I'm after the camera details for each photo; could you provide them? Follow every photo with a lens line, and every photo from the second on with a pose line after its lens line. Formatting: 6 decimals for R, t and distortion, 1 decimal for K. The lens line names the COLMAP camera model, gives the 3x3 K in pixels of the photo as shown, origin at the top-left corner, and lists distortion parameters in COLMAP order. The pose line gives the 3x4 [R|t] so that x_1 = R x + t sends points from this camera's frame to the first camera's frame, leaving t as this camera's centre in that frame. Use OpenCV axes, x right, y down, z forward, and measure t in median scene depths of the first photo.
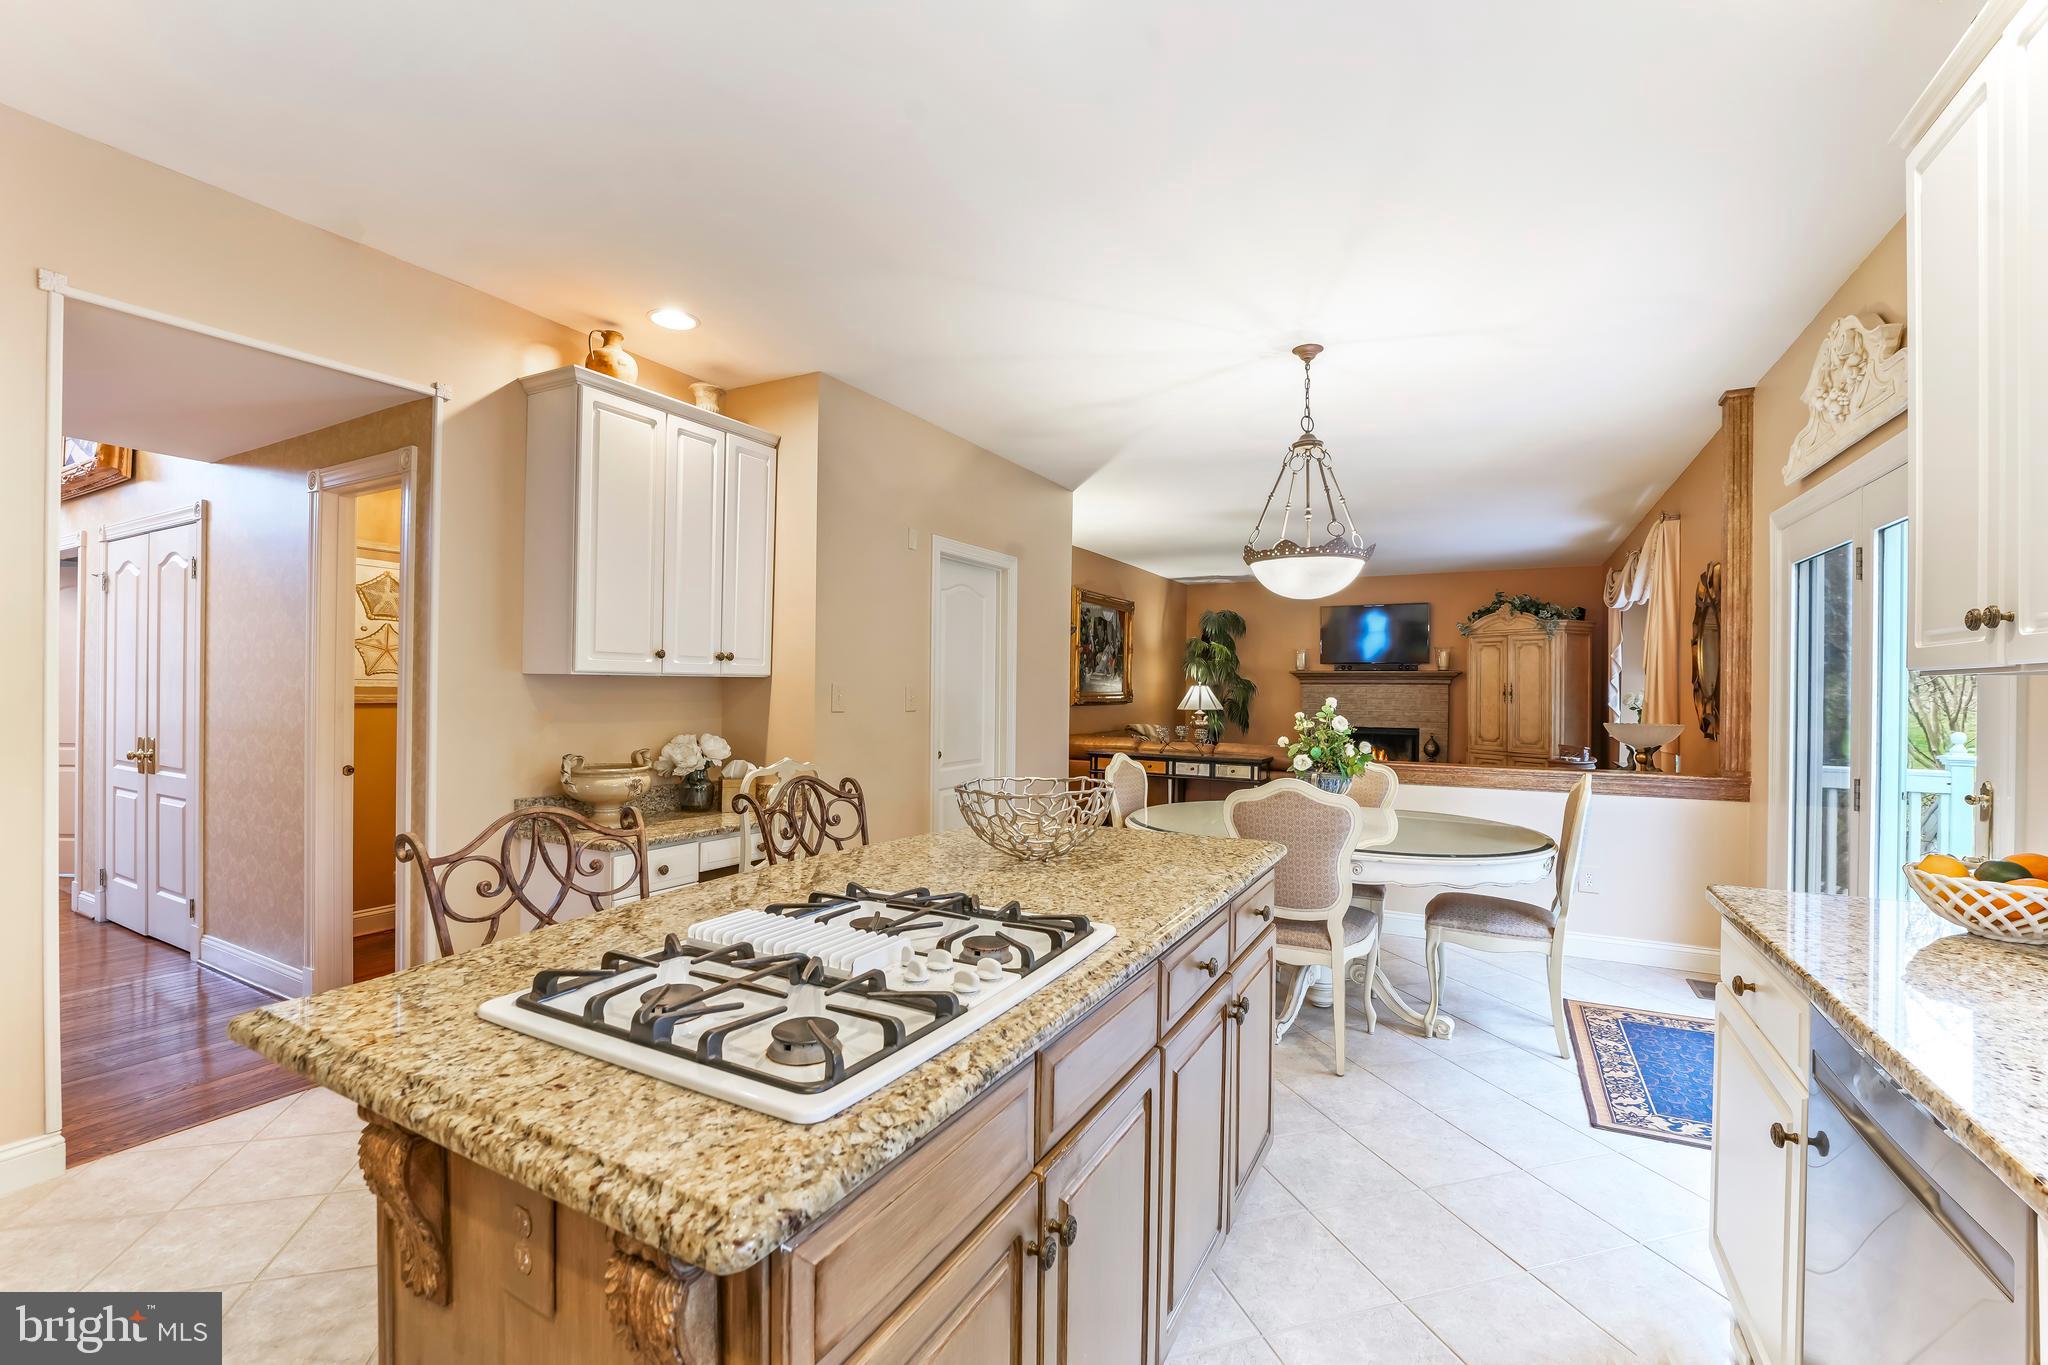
lens RADIAL K [[862.9, 0, 1024.0], [0, 862.9, 682.5], [0, 0, 1]] dist [-0.010714, -0.000078]
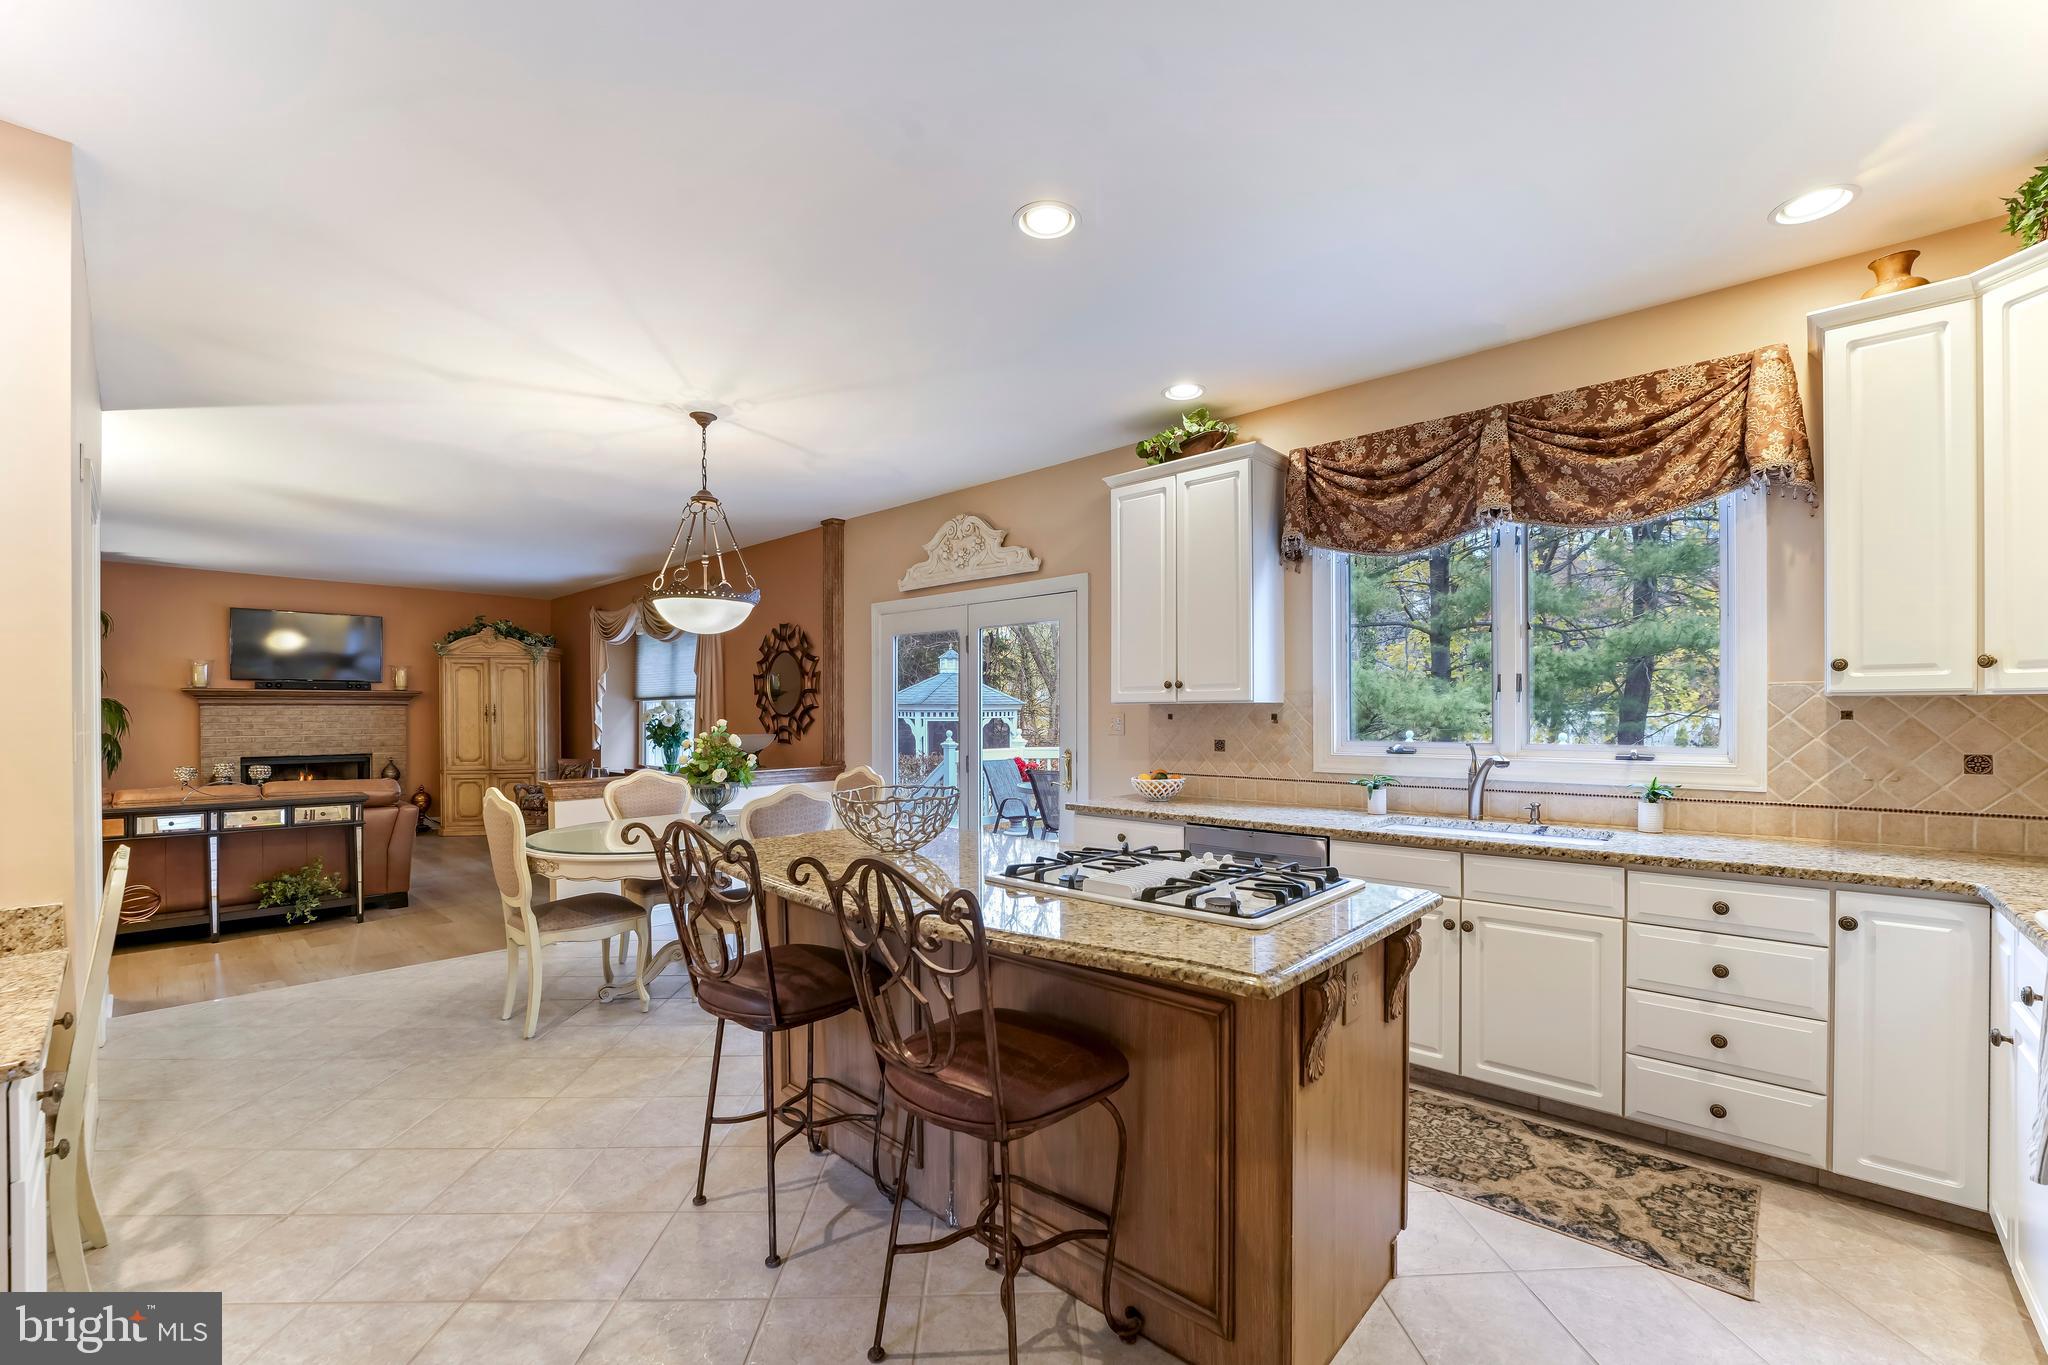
lens RADIAL K [[847.9, 0, 1030.2], [0, 847.9, 717.9], [0, 0, 1]] dist [-0.019005, 0.000218]
pose [[0.247194, -0.017513, 0.968808, -0.255087], [-0.001561, 0.999828, 0.018472, -0.002059], [-0.968965, -0.006078, 0.247124, 0.114060]]
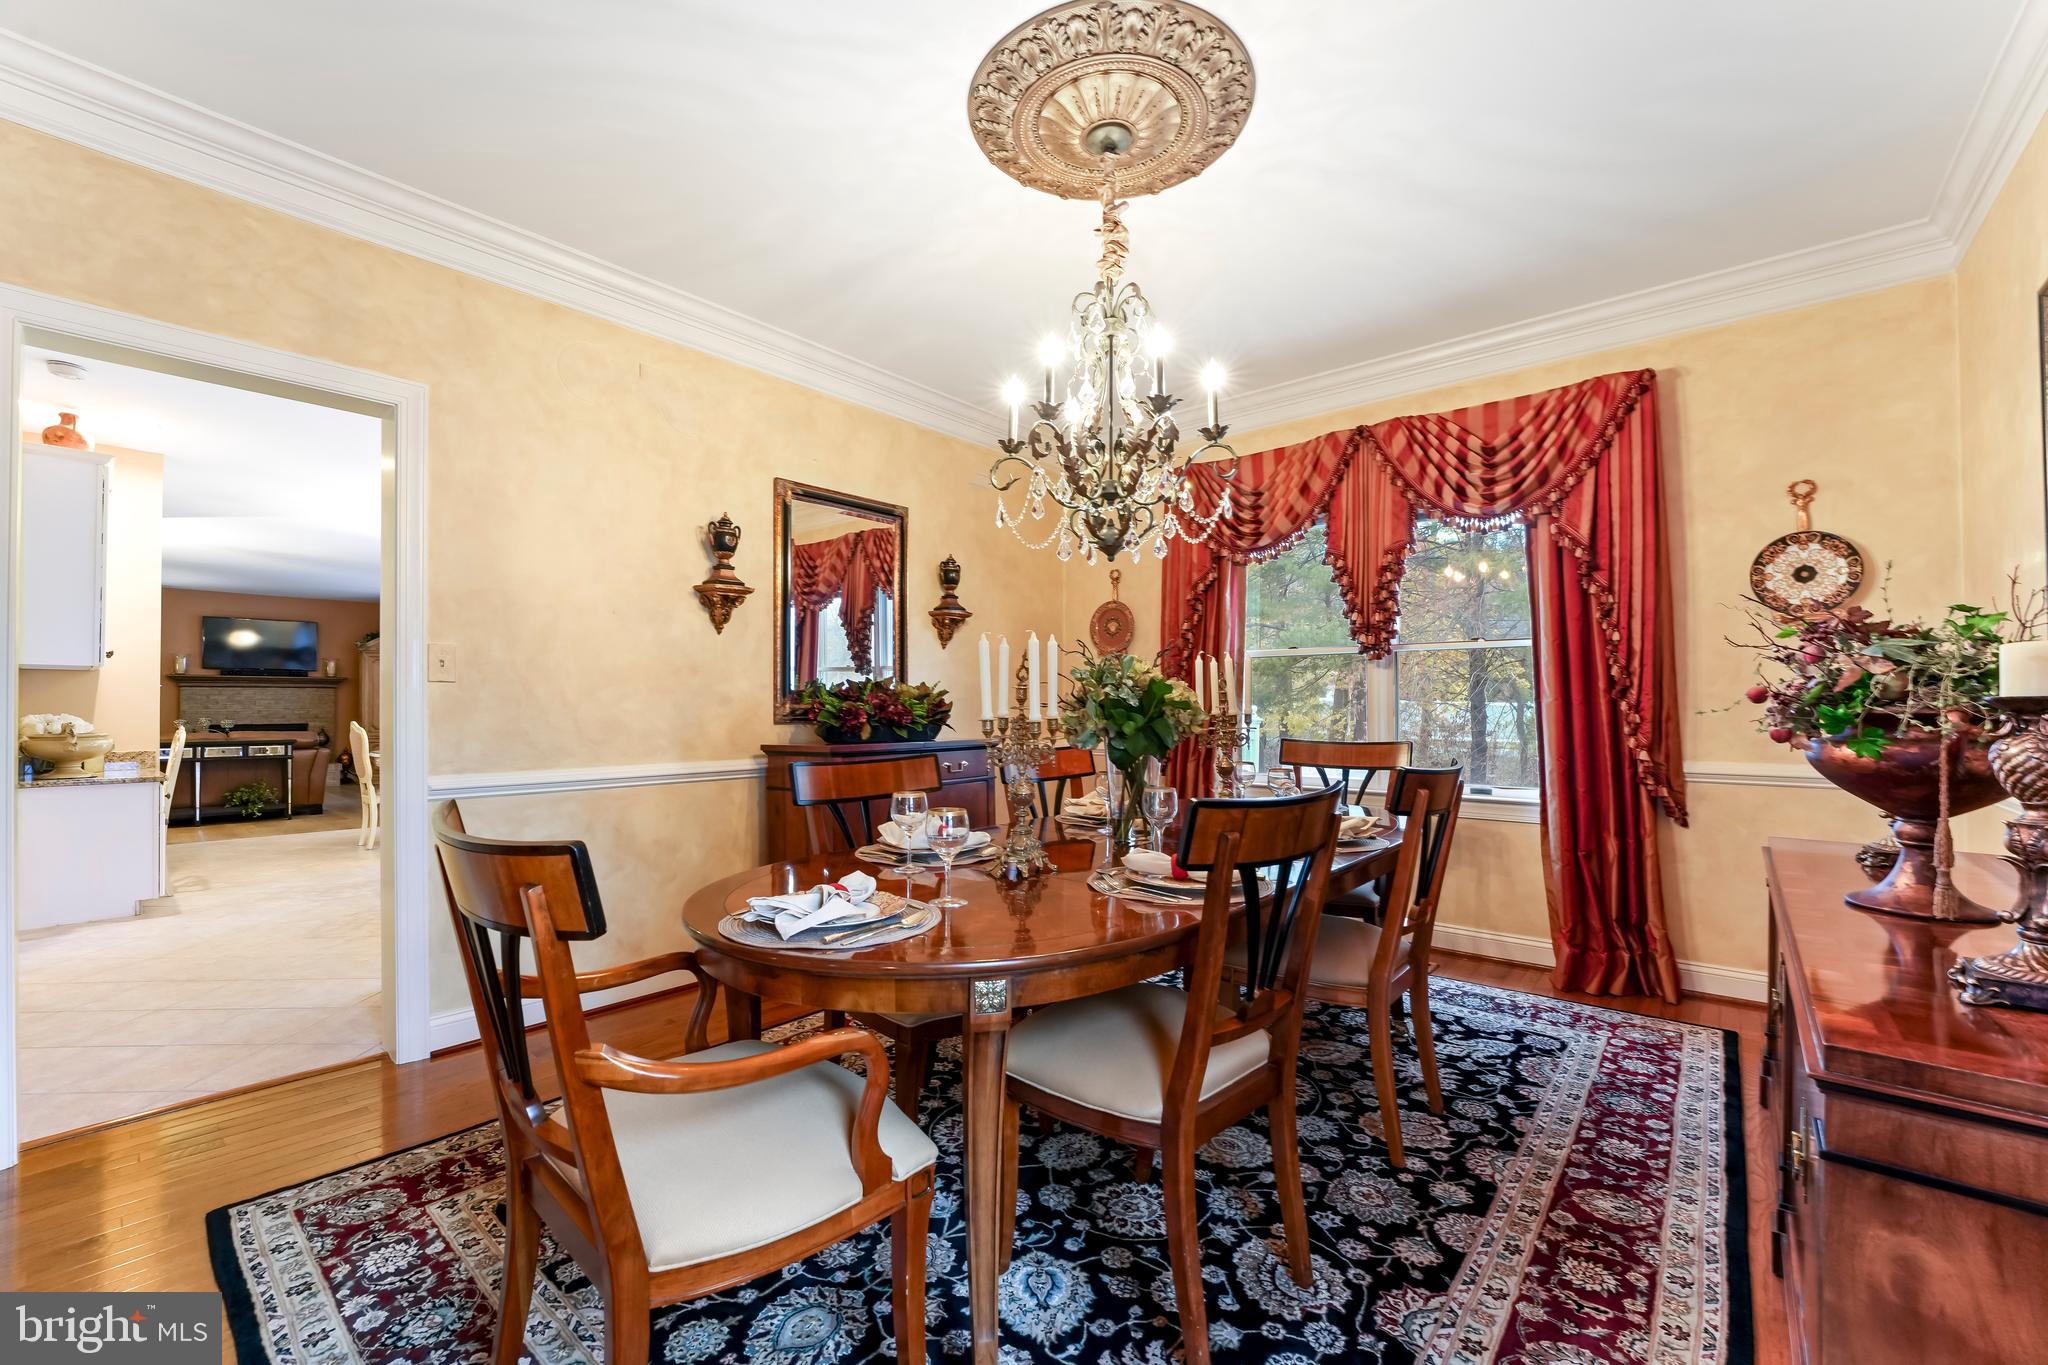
lens RADIAL K [[856.4, 0, 1028.9], [0, 856.4, 703.4], [0, 0, 1]] dist [-0.017264, -0.000114]
pose [[0.224476, -0.006576, 0.974458, -0.538750], [-0.003254, 0.999967, 0.007498, 0.013286], [-0.974474, -0.004854, 0.224447, -0.302290]]
